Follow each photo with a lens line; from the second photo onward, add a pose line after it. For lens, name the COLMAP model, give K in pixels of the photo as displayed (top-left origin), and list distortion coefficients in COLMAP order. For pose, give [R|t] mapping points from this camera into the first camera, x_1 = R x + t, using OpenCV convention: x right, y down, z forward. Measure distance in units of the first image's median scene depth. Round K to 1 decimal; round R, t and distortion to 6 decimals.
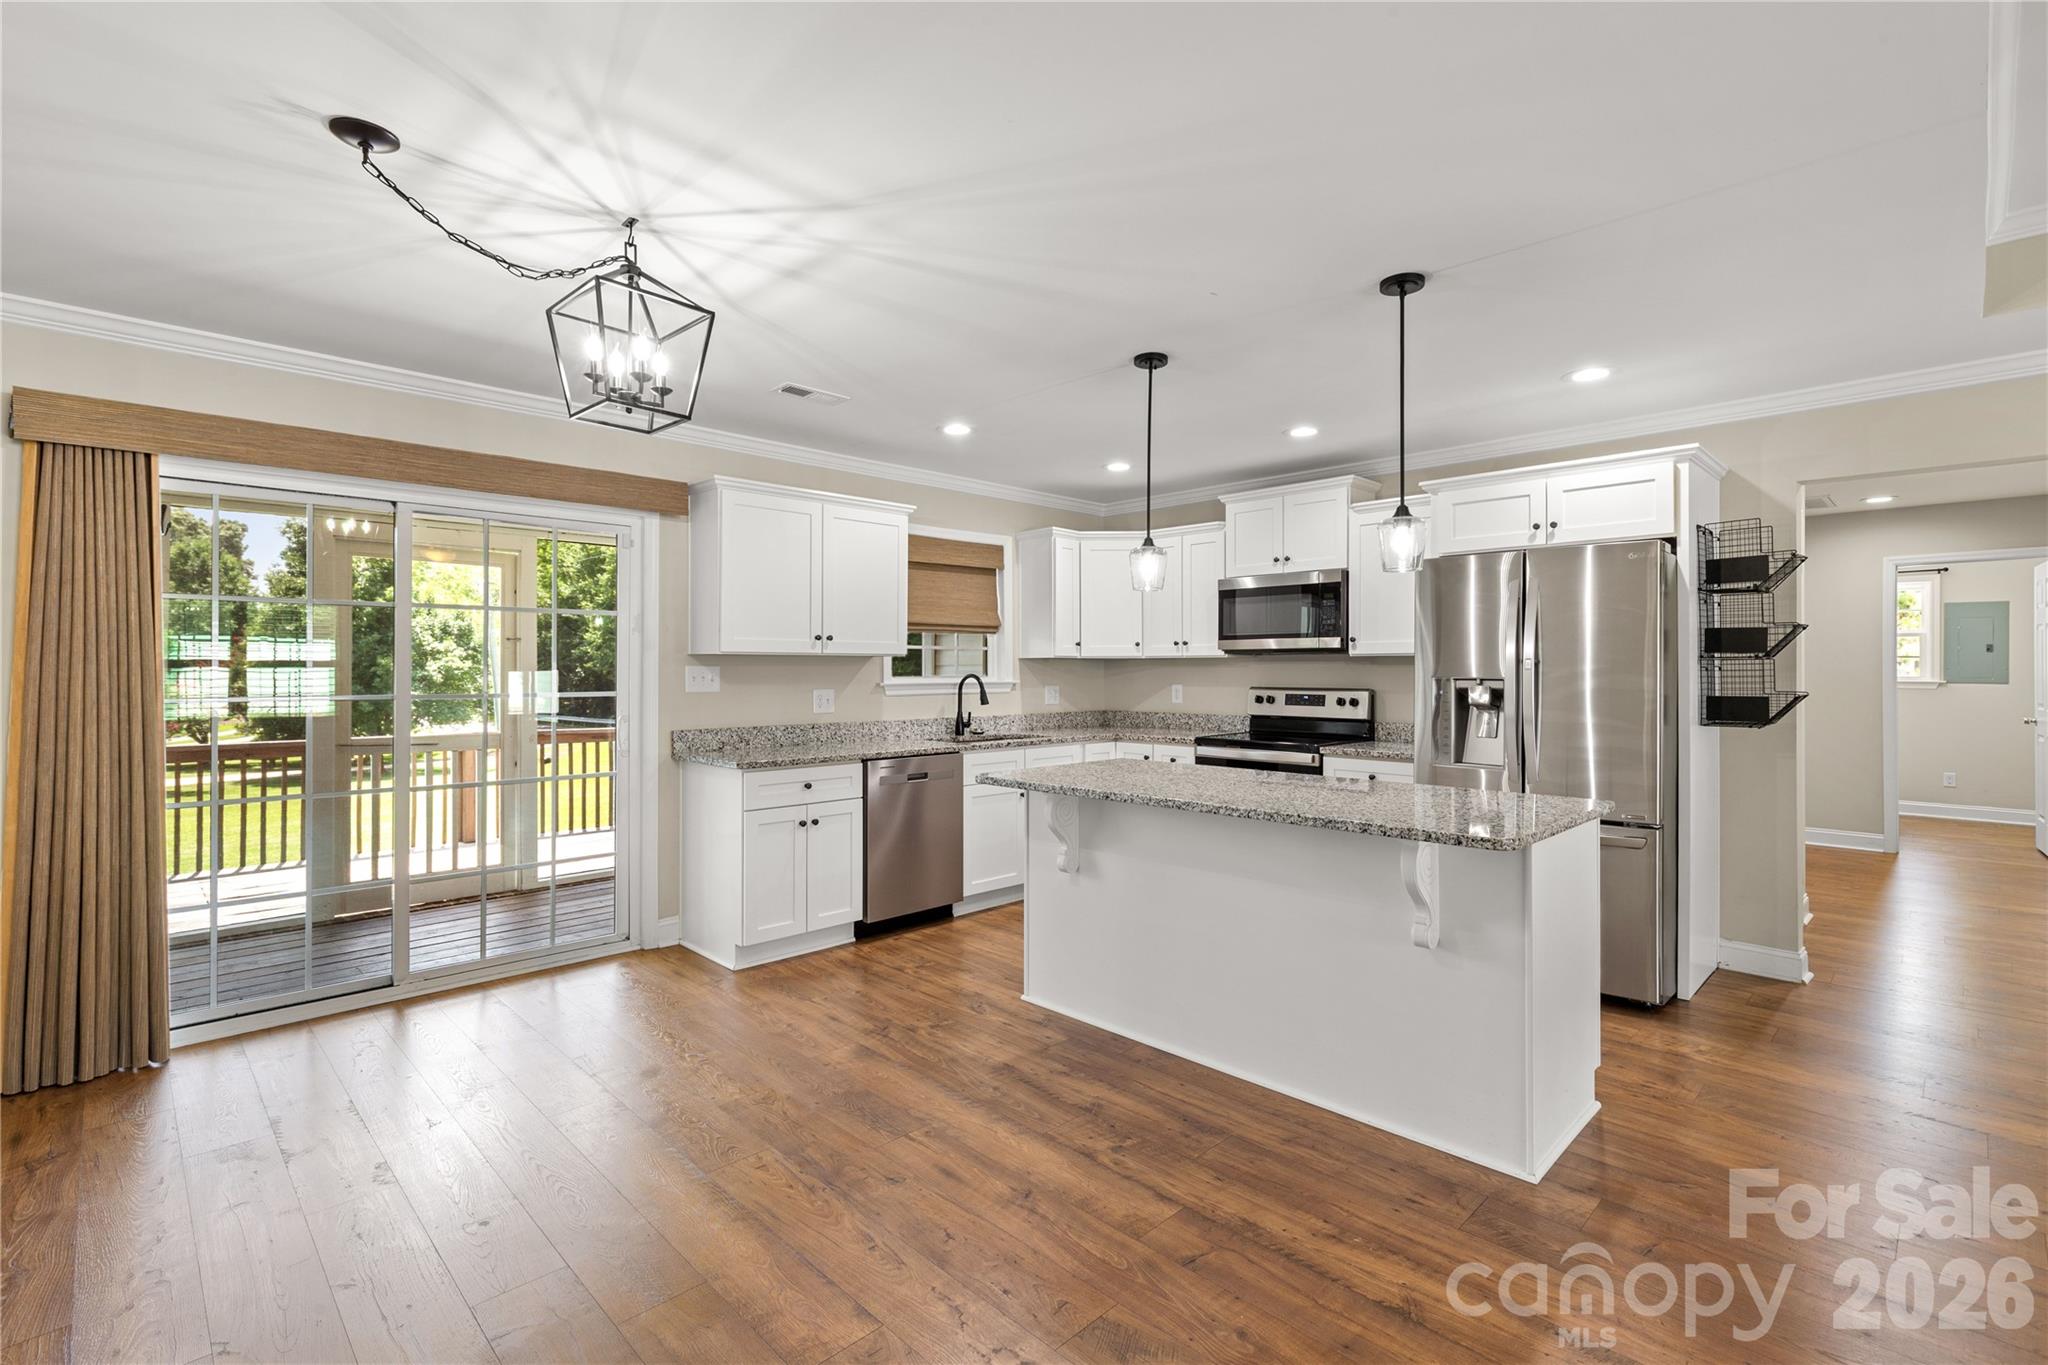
lens RADIAL K [[936.8, 0, 1031.2], [0, 936.8, 673.7], [0, 0, 1]] dist [0.004093, -0.000961]
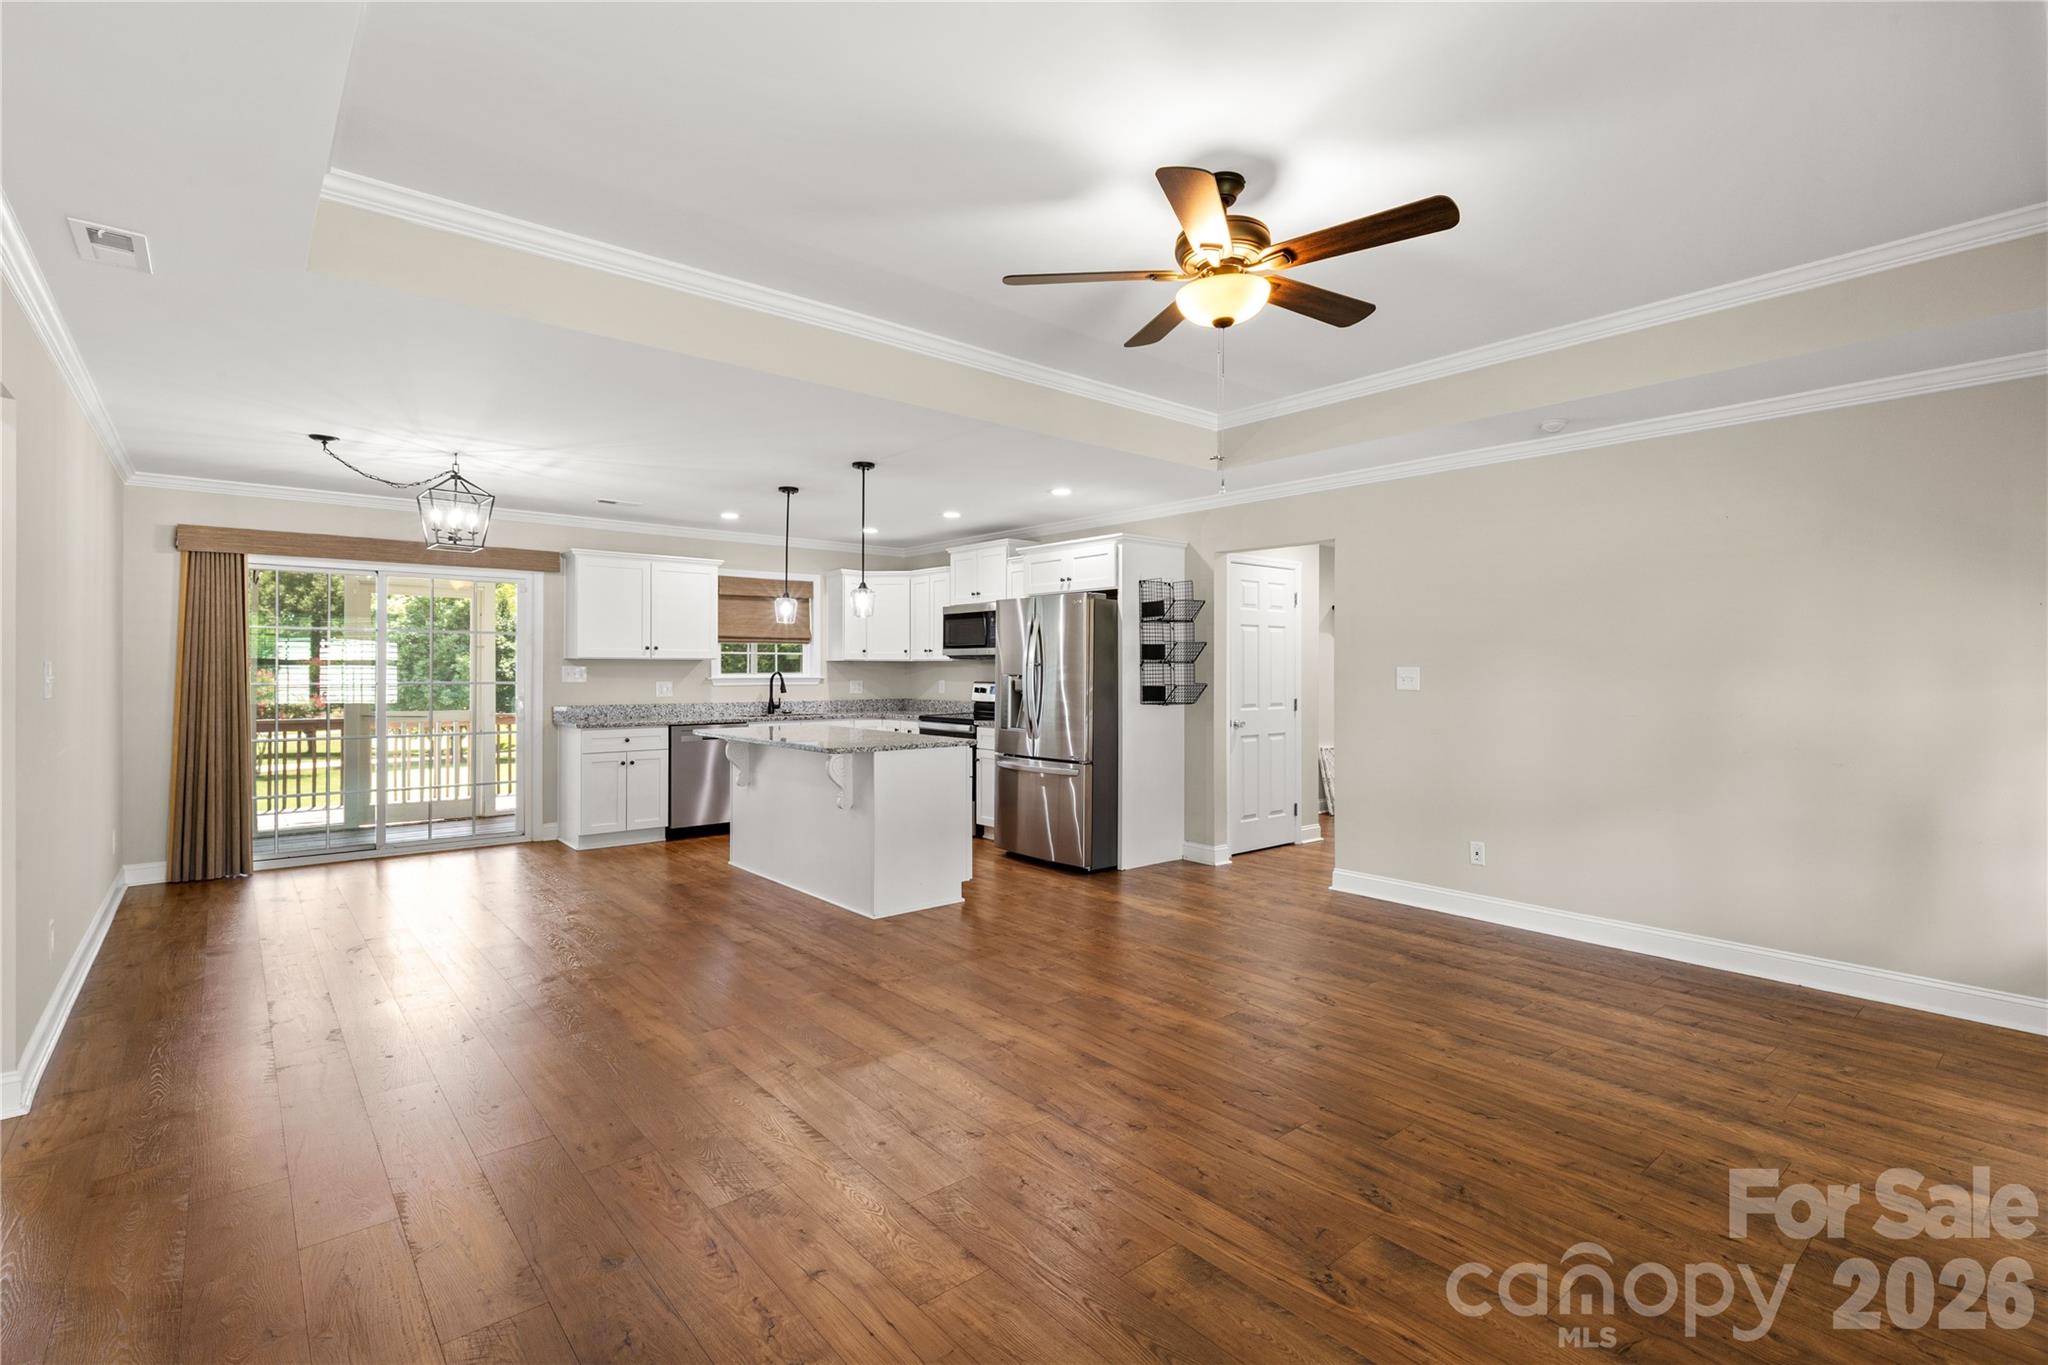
lens RADIAL K [[936.8, 0, 1017.0], [0, 936.8, 676.2], [0, 0, 1]] dist [0.004093, -0.000961]
pose [[0.997186, 0.004184, -0.074847, 0.447911], [-0.004002, 0.999989, 0.002586, 0.002222], [0.074857, -0.002279, 0.997192, -0.454217]]
